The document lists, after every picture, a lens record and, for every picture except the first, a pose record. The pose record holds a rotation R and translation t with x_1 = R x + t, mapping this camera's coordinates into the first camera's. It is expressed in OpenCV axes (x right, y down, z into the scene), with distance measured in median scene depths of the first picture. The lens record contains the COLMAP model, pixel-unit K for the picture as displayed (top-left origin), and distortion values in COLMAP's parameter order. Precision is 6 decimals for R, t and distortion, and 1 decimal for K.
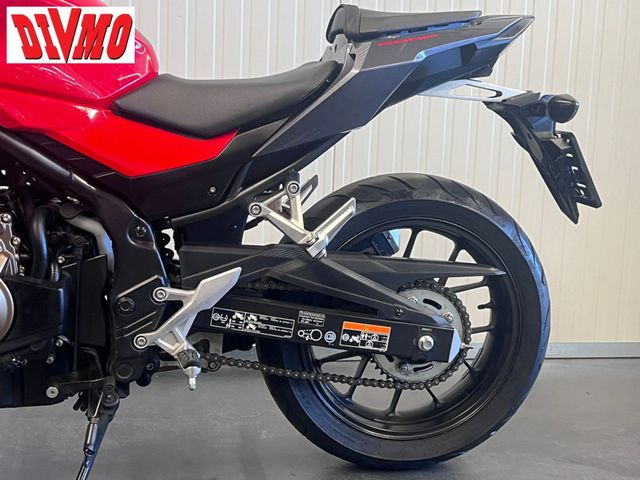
lens RADIAL K [[904.7, 0, 324.7], [0, 904.7, 237.7], [0, 0, 1]] dist [0.090634, 0.000000]
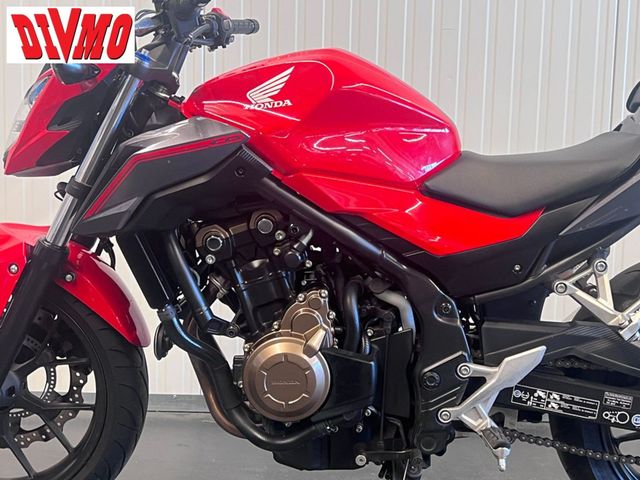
lens RADIAL K [[904.7, 0, 324.7], [0, 904.7, 237.8], [0, 0, 1]] dist [0.090634, 0.000000]
pose [[0.975932, 0.009365, -0.217873, -0.109468], [-0.014114, 0.999695, -0.020251, -0.060865], [0.217617, 0.022839, 0.975767, -0.029152]]
